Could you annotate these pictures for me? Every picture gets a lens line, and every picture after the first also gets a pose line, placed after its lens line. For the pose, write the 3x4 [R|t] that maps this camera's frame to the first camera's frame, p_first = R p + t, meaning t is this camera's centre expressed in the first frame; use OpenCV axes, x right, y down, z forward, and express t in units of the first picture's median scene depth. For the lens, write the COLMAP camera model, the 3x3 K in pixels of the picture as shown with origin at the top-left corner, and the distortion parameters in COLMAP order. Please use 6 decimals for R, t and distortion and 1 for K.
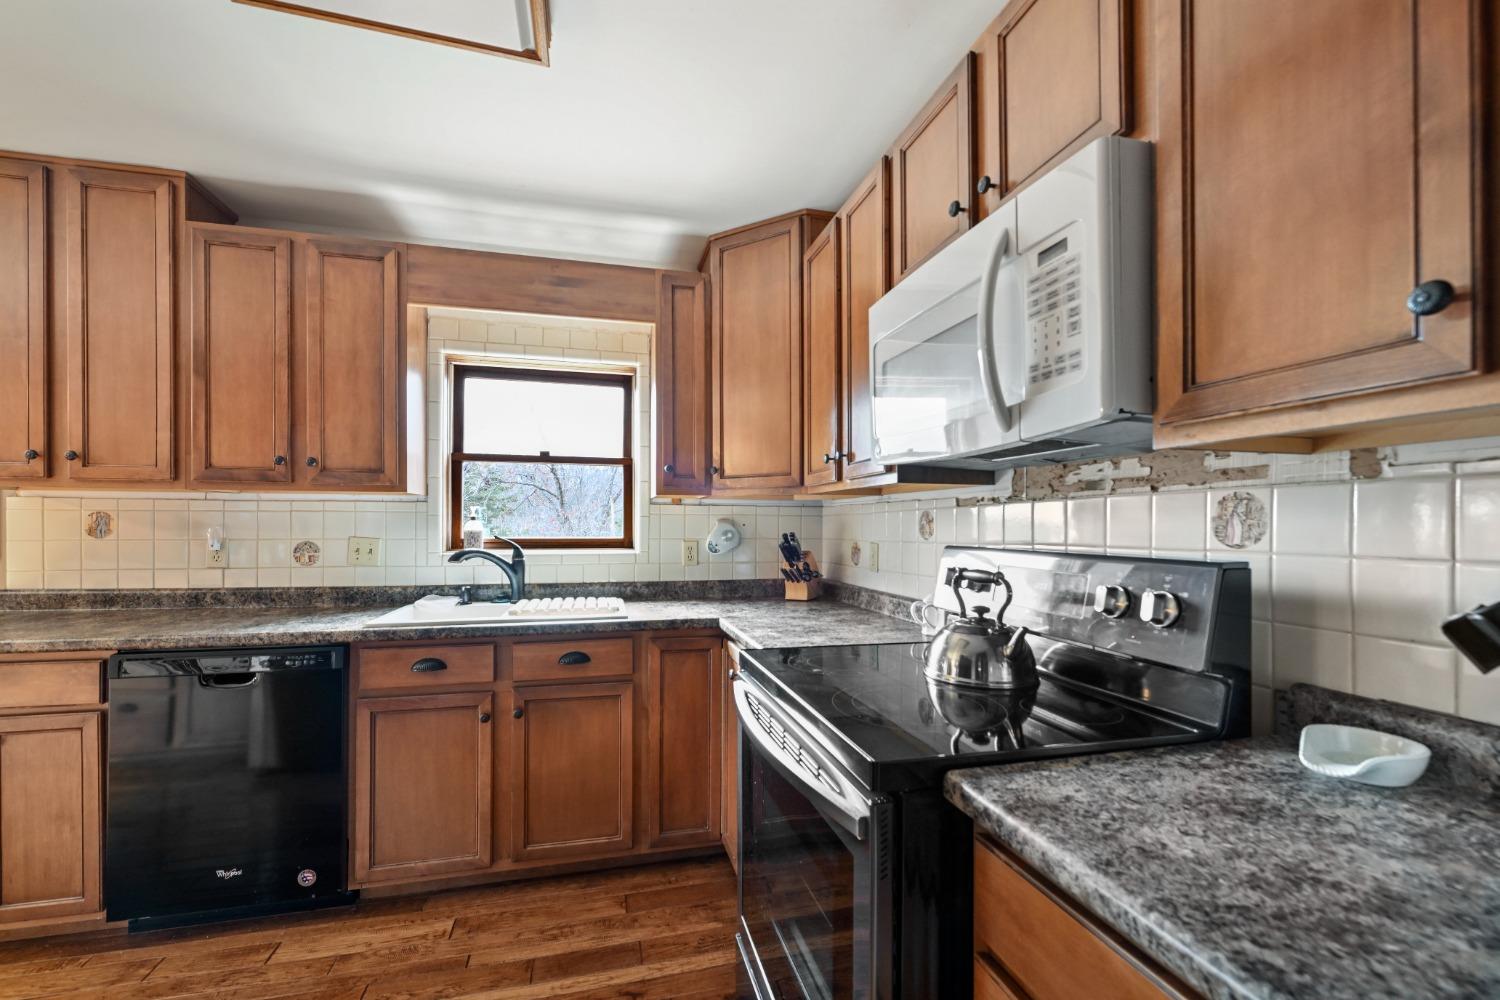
lens RADIAL K [[608.9, 0, 748.5], [0, 608.9, 523.8], [0, 0, 1]] dist [0.000969, 0.000047]
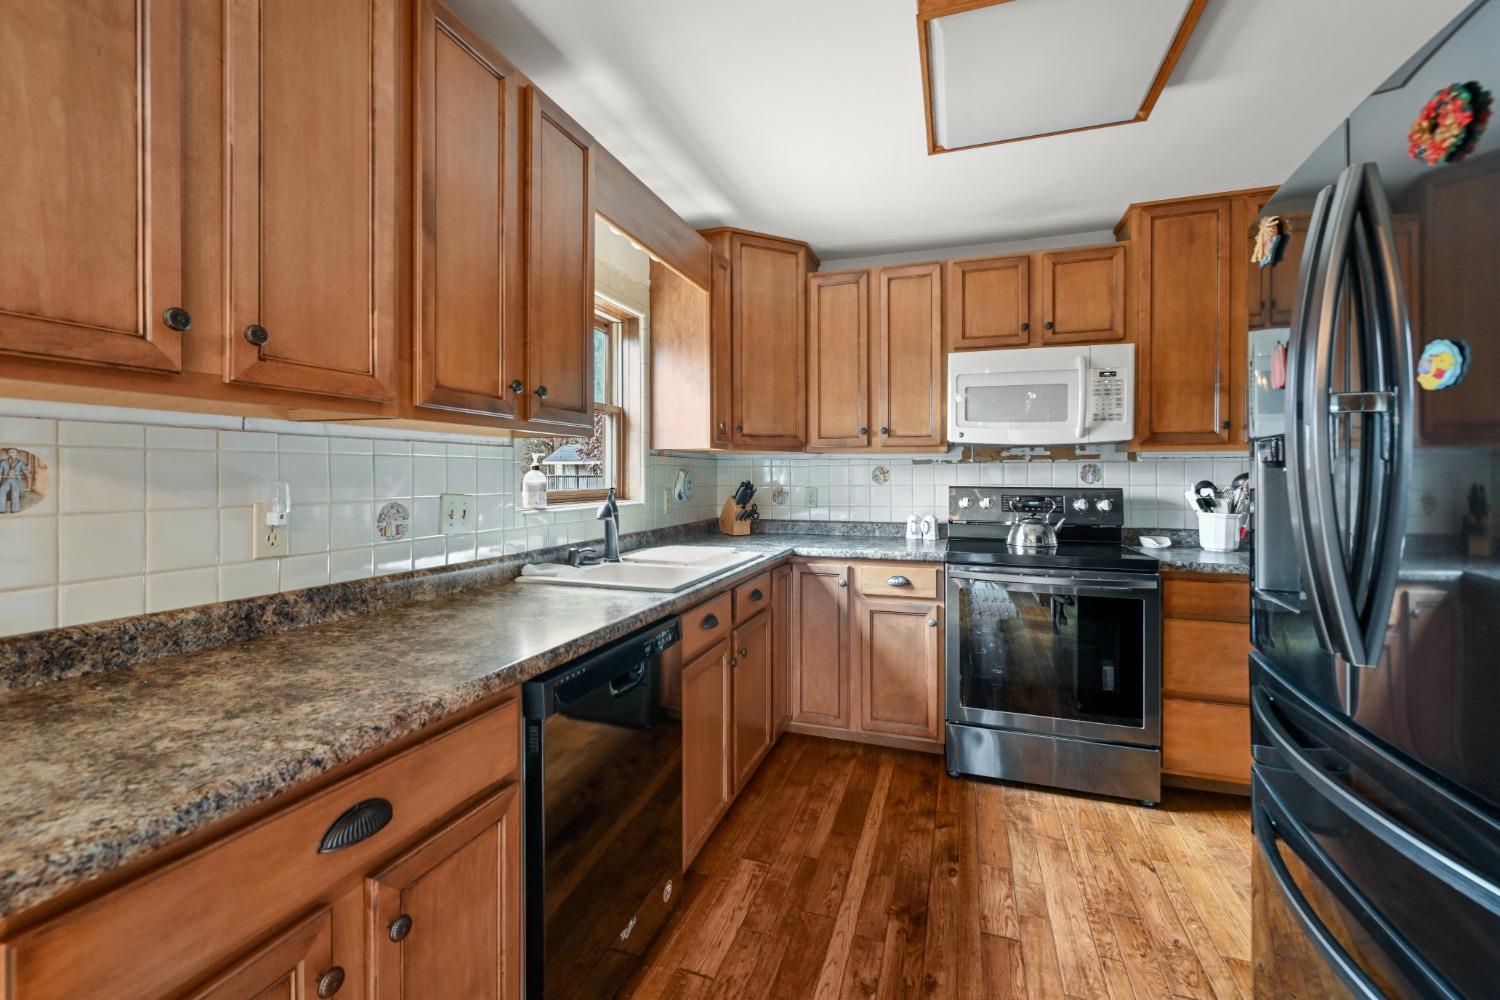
lens RADIAL K [[608.9, 0, 758.4], [0, 608.9, 474.3], [0, 0, 1]] dist [0.000969, 0.000047]
pose [[0.548607, -0.002343, 0.836077, -1.232484], [-0.002241, 0.999988, 0.004272, -0.005722], [-0.836077, -0.004217, 0.548595, 0.385086]]
